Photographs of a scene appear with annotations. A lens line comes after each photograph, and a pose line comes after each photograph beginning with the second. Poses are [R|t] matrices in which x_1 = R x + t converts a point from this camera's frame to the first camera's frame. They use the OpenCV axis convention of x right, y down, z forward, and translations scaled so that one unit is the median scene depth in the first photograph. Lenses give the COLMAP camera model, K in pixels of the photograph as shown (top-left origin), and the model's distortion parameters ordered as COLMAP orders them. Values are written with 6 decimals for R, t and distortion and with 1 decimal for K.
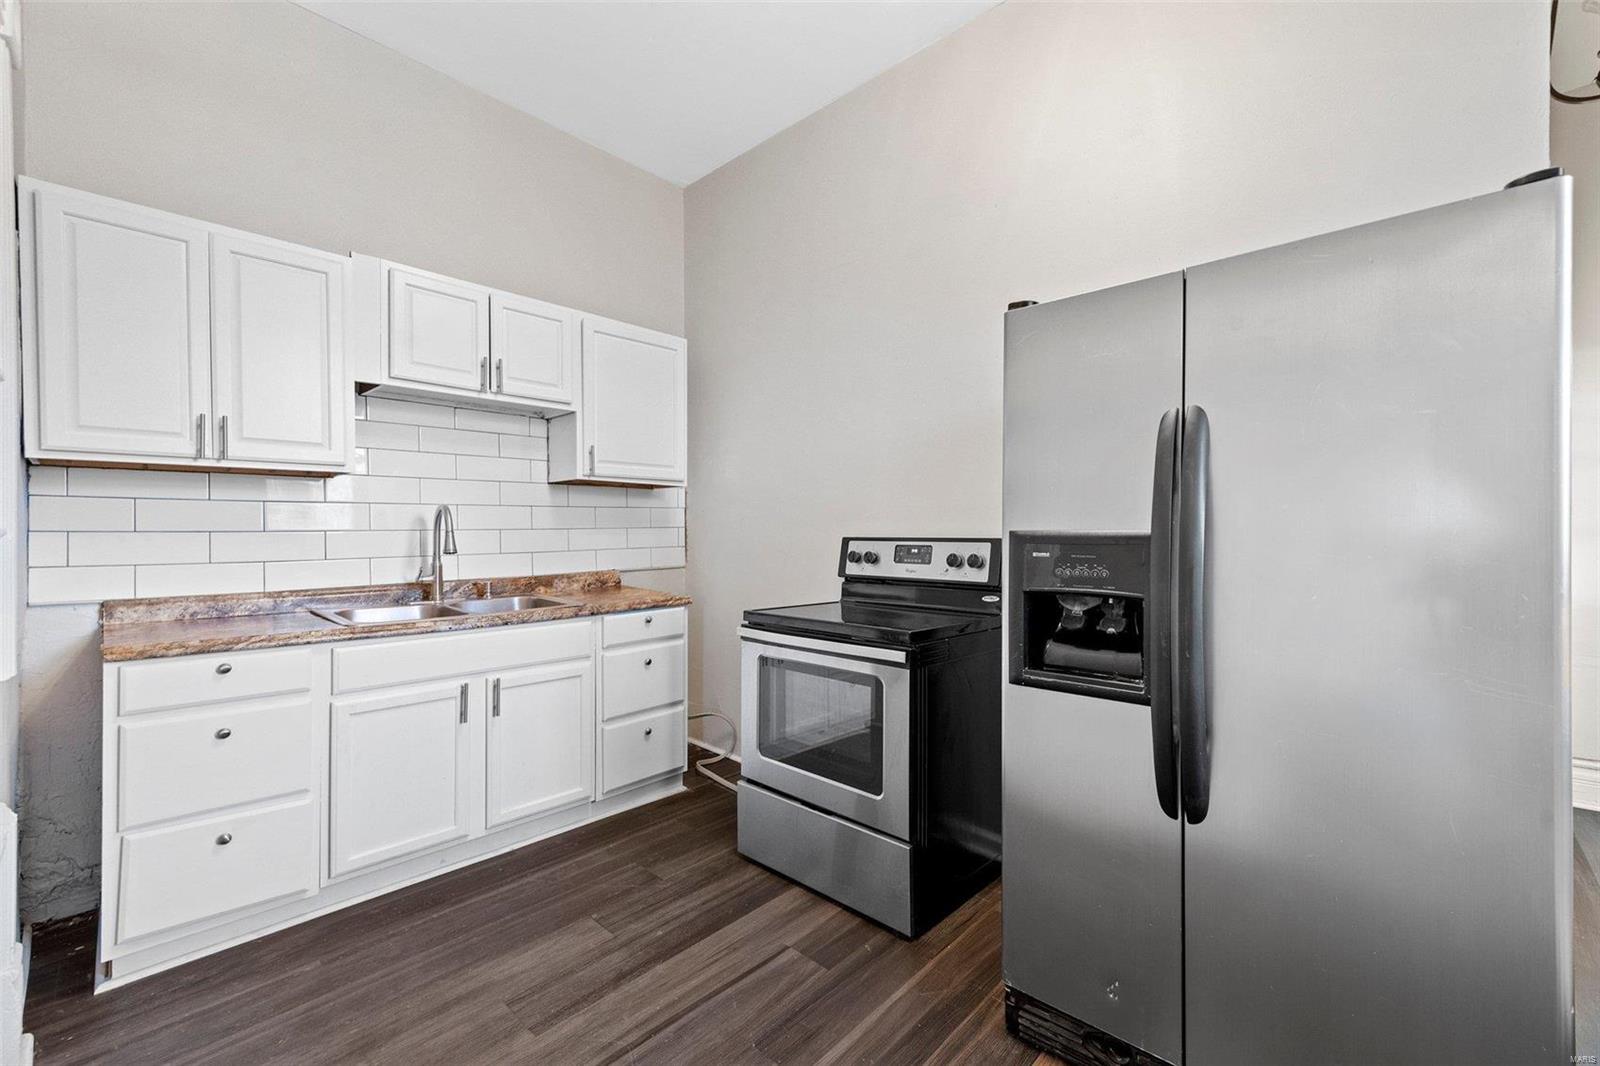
lens RADIAL K [[663.8, 0, 802.5], [0, 663.8, 538.3], [0, 0, 1]] dist [0.002382, -0.000130]
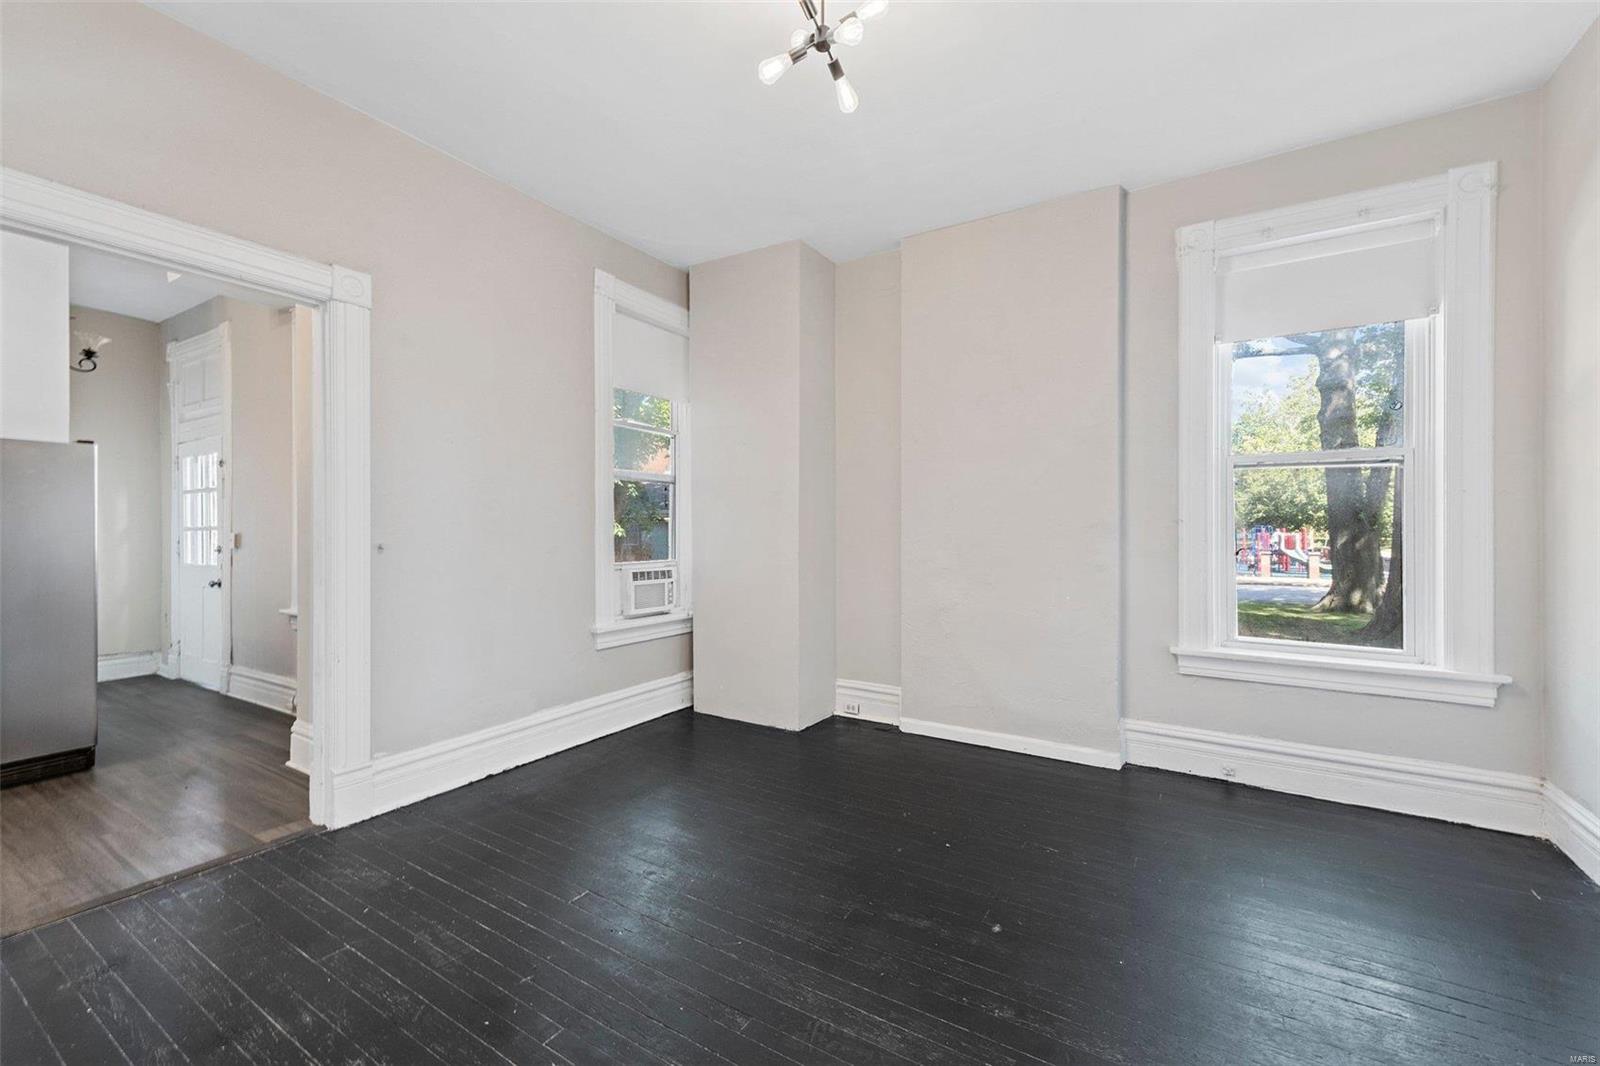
lens RADIAL K [[641.8, 0, 804.4], [0, 641.8, 525.1], [0, 0, 1]] dist [0.013189, -0.004477]
pose [[-0.209219, 0.009027, 0.977827, -1.241626], [0.007094, 0.999945, -0.007714, -0.025196], [-0.977843, 0.005323, -0.209271, -0.809649]]
